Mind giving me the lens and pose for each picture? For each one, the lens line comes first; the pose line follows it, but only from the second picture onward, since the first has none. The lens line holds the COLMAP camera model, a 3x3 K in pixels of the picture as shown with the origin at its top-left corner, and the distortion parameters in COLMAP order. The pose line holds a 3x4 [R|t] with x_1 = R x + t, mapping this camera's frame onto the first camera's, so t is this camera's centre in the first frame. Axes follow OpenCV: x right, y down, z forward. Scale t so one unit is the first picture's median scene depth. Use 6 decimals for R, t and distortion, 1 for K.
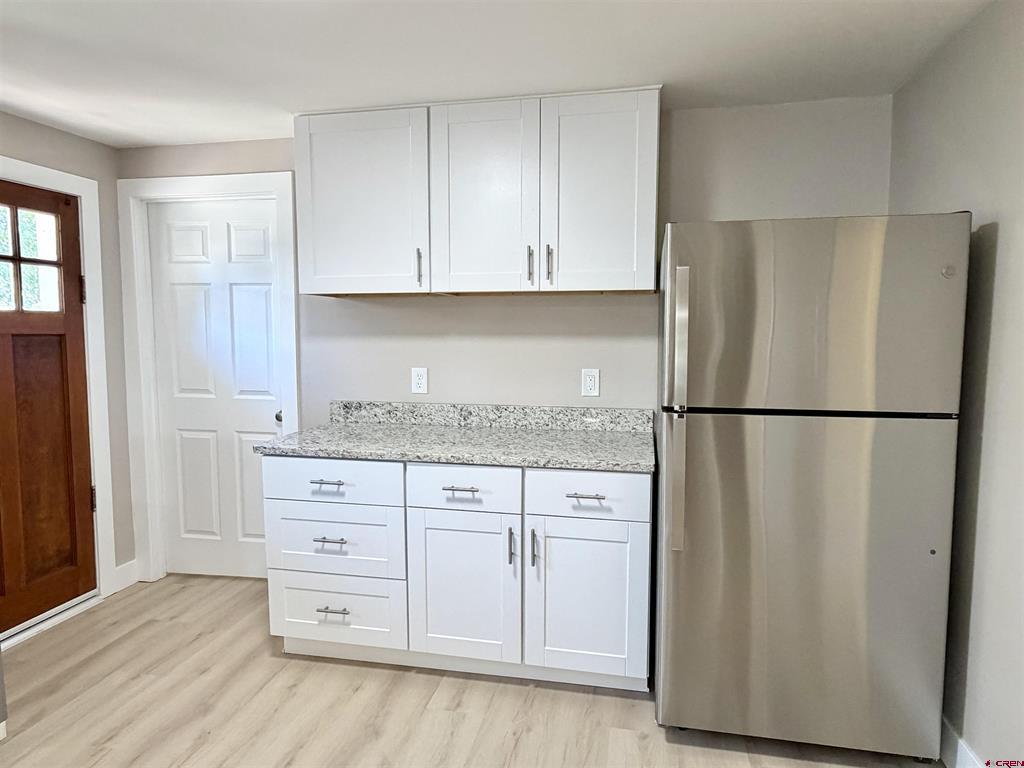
lens RADIAL K [[609.6, 0, 522.7], [0, 609.6, 382.3], [0, 0, 1]] dist [0.002717, 0.000004]
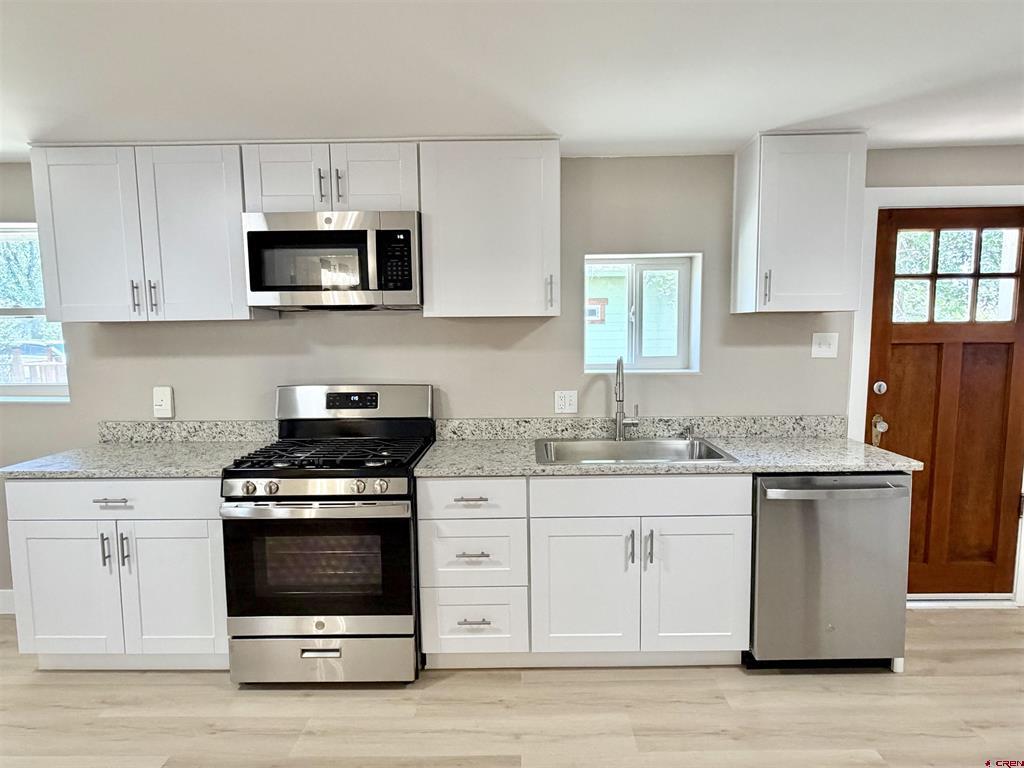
lens RADIAL K [[603.8, 0, 514.8], [0, 603.8, 390.1], [0, 0, 1]] dist [0.003745, 0.001220]
pose [[0.191936, 0.093571, -0.976937, 0.115851], [-0.077133, 0.993803, 0.080032, -0.017734], [0.978372, 0.059993, 0.197964, -0.032999]]
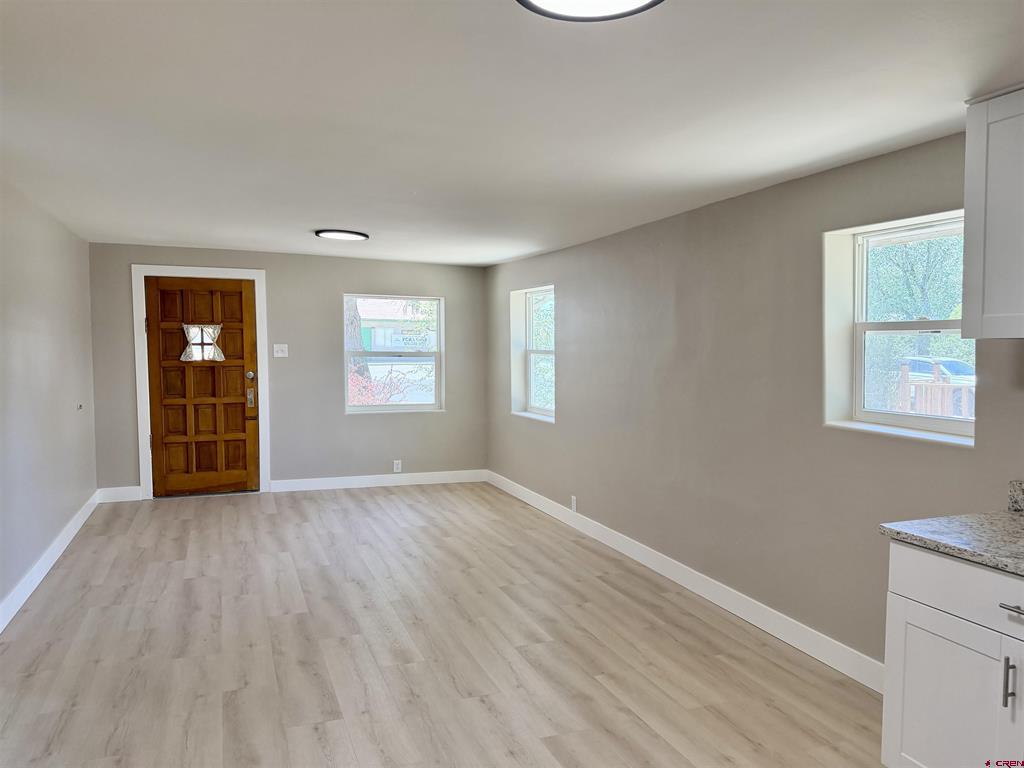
lens RADIAL K [[717.9, 0, 512.0], [0, 717.9, 384.0], [0, 0, 1]] dist [0.003713, -0.000332]
pose [[-0.836113, 0.020626, -0.548169, -0.086112], [-0.058174, 0.990324, 0.125994, -0.013810], [0.545463, 0.137235, -0.826823, -0.170657]]
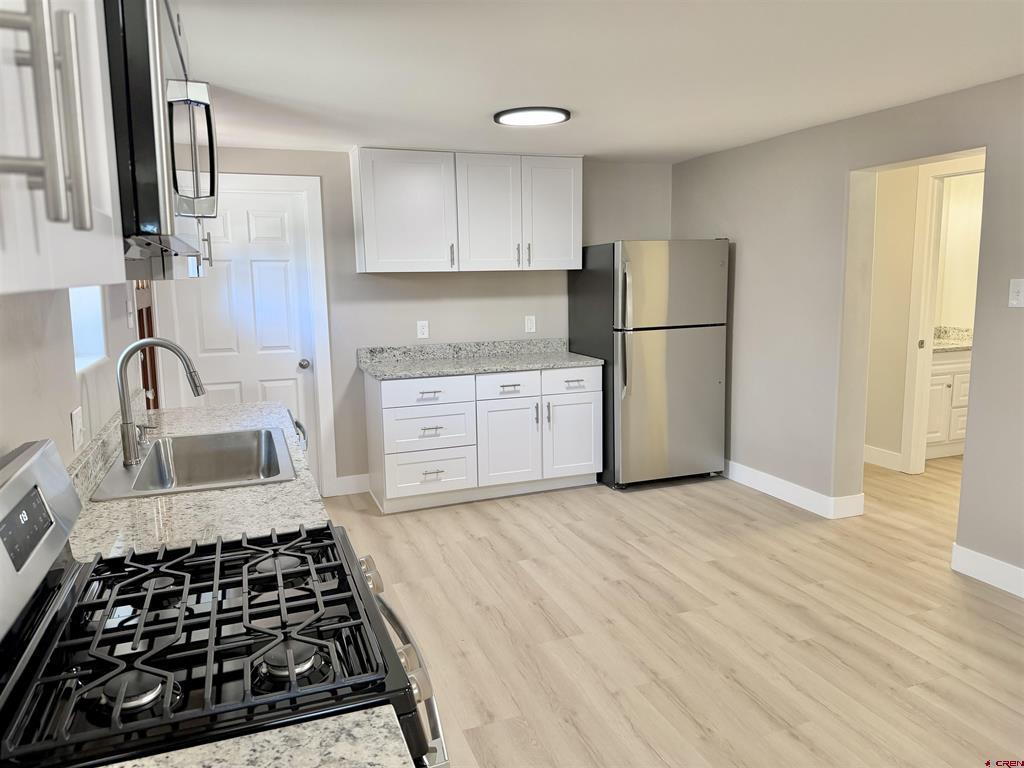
lens RADIAL K [[715.8, 0, 511.4], [0, 715.8, 387.3], [0, 0, 1]] dist [0.132900, -0.195755]
pose [[0.847045, -0.097772, 0.522451, -1.043778], [0.065885, 0.994669, 0.079325, 0.014223], [-0.527422, -0.032770, 0.848971, -0.674689]]
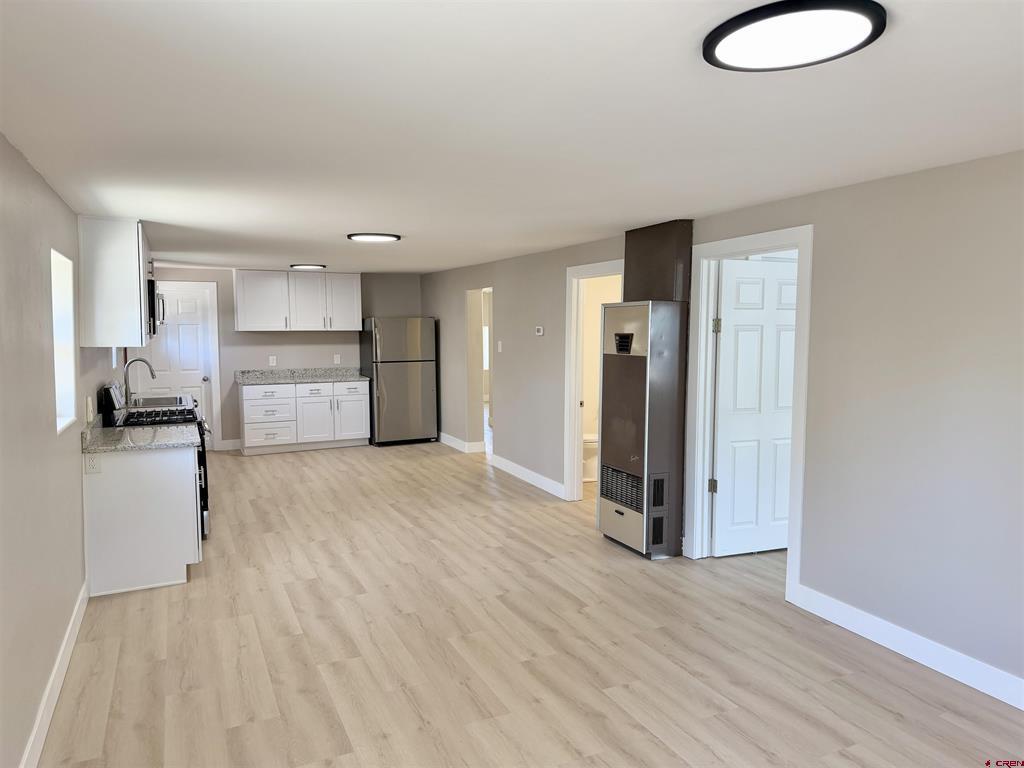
lens RADIAL K [[715.8, 0, 511.4], [0, 715.8, 387.3], [0, 0, 1]] dist [0.132900, -0.195755]
pose [[0.805448, -0.059095, 0.589713, -1.415614], [0.058355, 0.998089, 0.020317, 0.126514], [-0.589787, 0.018049, 0.807357, -2.582853]]
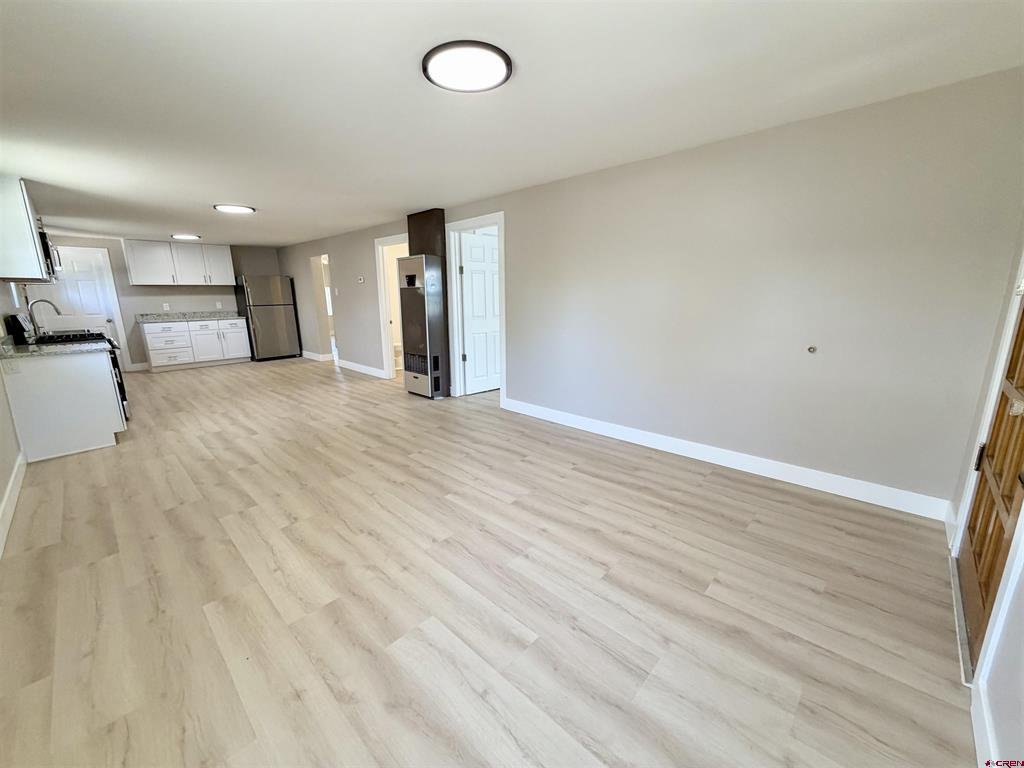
lens RADIAL K [[409.8, 0, 517.9], [0, 409.8, 383.6], [0, 0, 1]] dist [0.000909, -0.000001]
pose [[0.524561, -0.192865, 0.829240, -1.454131], [0.087494, 0.981058, 0.172828, 0.254757], [-0.846865, -0.018105, 0.531500, -2.664530]]
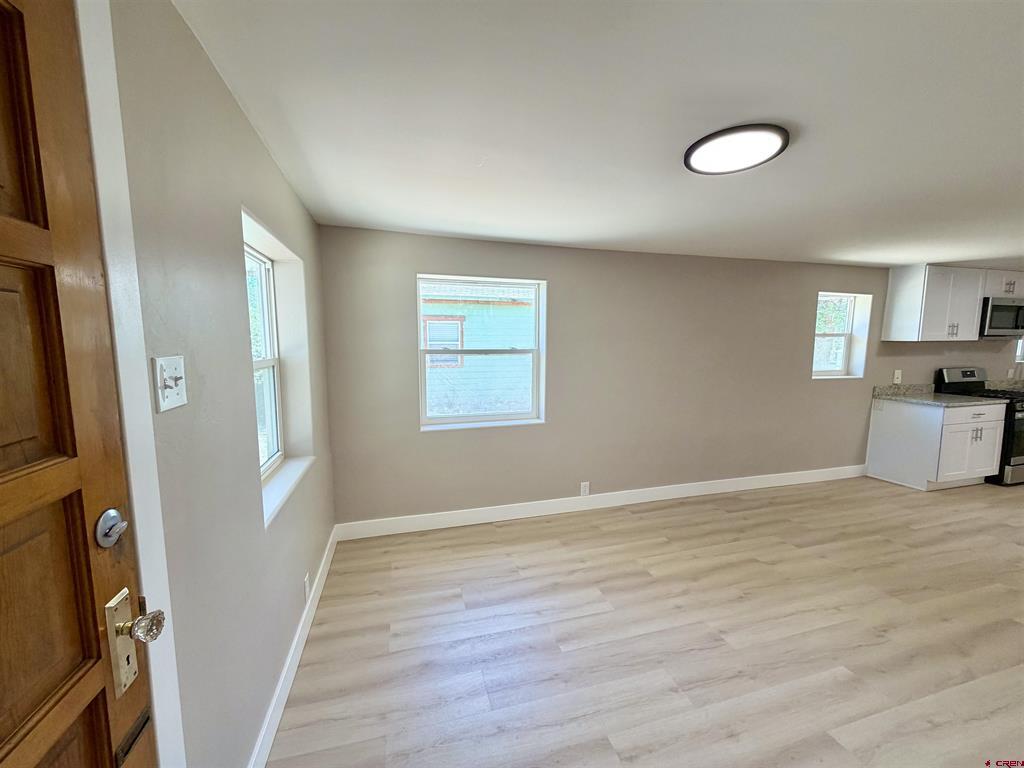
lens RADIAL K [[408.3, 0, 516.6], [0, 408.3, 385.1], [0, 0, 1]] dist [-0.000480, 0.000401]
pose [[0.464208, 0.088169, -0.881327, -0.376754], [-0.073945, 0.995417, 0.060635, 0.208853], [0.882634, 0.037023, 0.468600, -2.820169]]
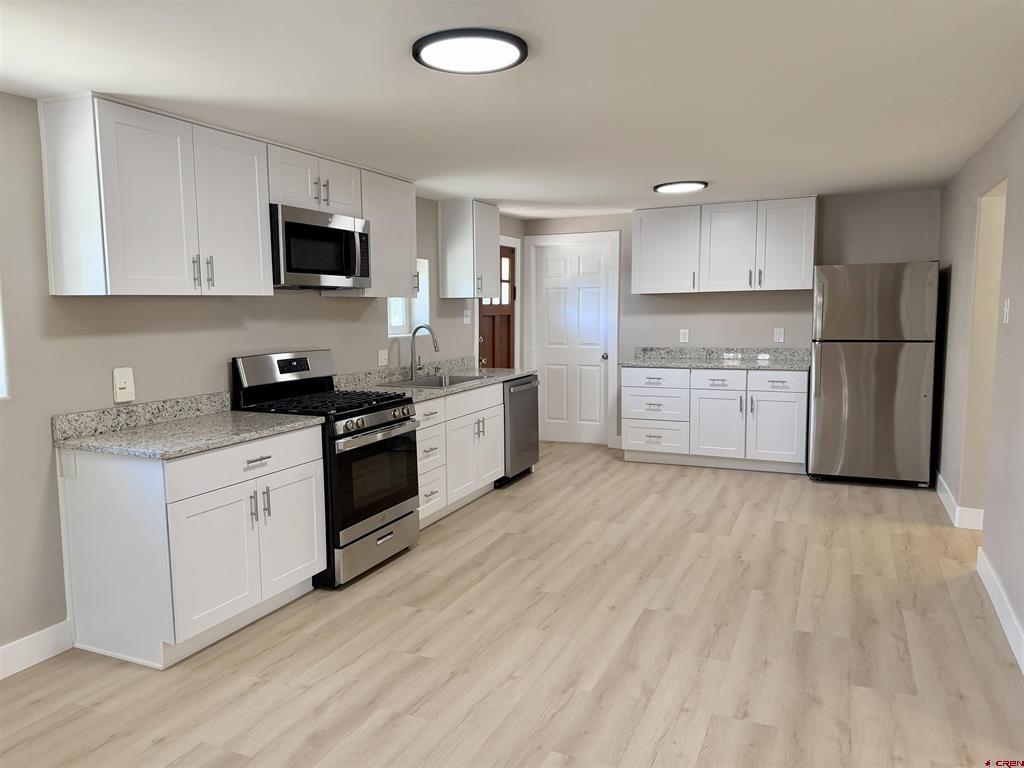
lens RADIAL K [[715.8, 0, 511.4], [0, 715.8, 387.3], [0, 0, 1]] dist [0.132900, -0.195755]
pose [[0.974424, 0.011021, -0.224449, -0.218143], [-0.005637, 0.999681, 0.024616, 0.124967], [0.224648, -0.022722, 0.974175, -1.603310]]
